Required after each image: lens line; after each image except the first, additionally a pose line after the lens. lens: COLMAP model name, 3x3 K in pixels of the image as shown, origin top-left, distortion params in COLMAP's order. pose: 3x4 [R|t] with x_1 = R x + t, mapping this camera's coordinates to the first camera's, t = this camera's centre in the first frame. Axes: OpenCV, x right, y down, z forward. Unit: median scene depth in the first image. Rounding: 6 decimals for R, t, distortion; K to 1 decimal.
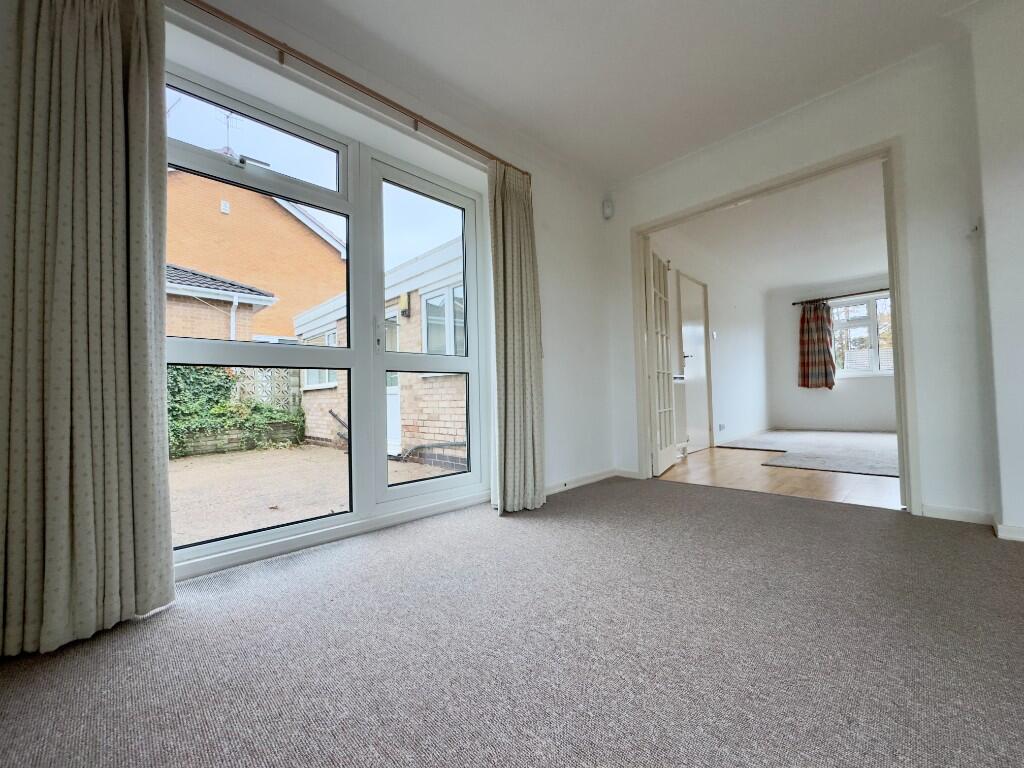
lens RADIAL K [[410.6, 0, 514.0], [0, 410.6, 385.8], [0, 0, 1]] dist [-0.001502, 0.000015]
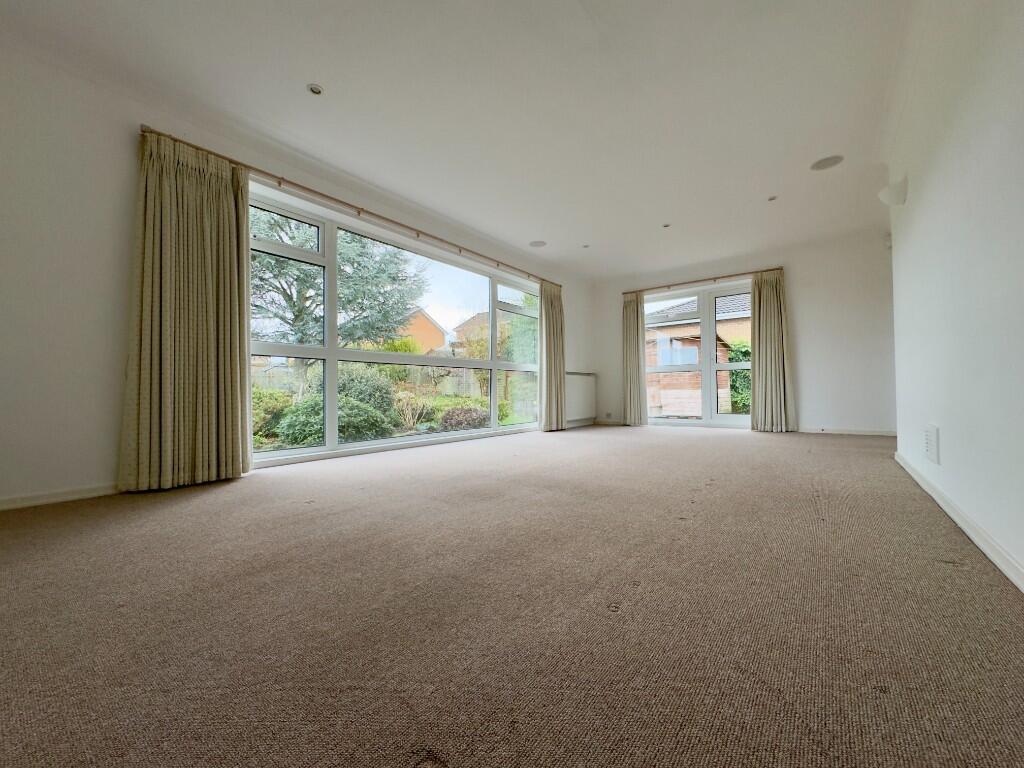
lens RADIAL K [[410.6, 0, 514.0], [0, 410.6, 385.8], [0, 0, 1]] dist [-0.001502, 0.000015]
pose [[0.146122, 0.007632, -0.989237, 1.848098], [0.034933, 0.999307, 0.012870, -0.013380], [0.988650, -0.036438, 0.145754, -0.599022]]
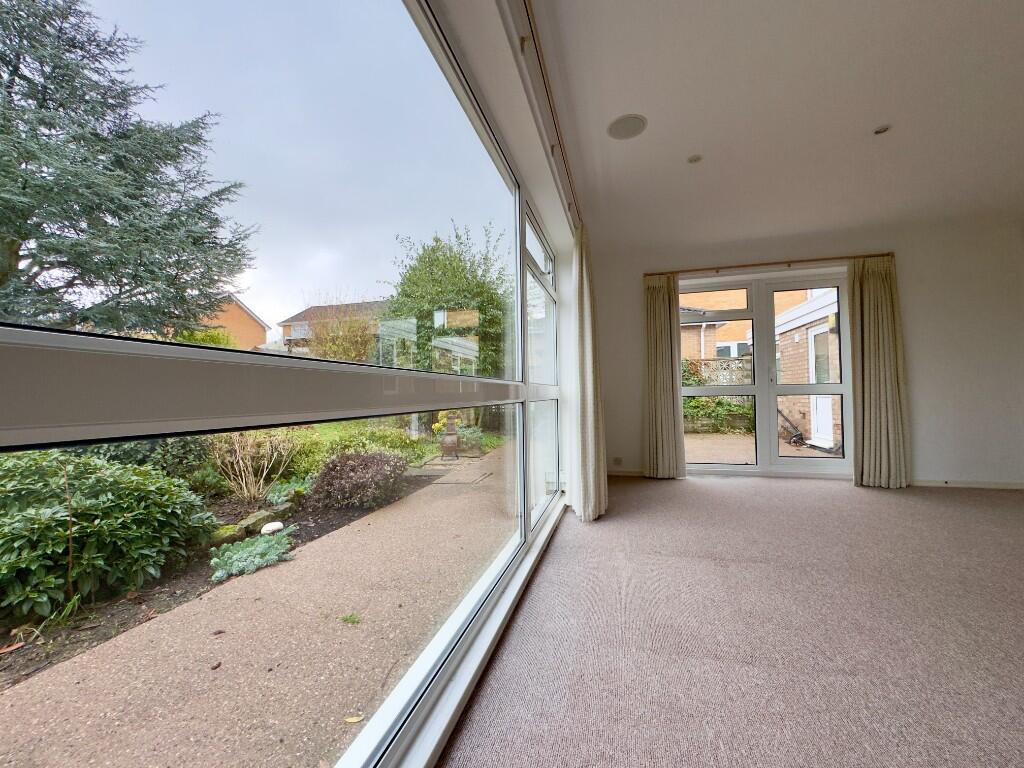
lens RADIAL K [[410.6, 0, 514.0], [0, 410.6, 385.8], [0, 0, 1]] dist [-0.001502, 0.000015]
pose [[0.511728, -0.000716, -0.859147, 0.587974], [0.025605, 0.999568, 0.014418, -0.117287], [0.858766, -0.029376, 0.511526, -0.851123]]
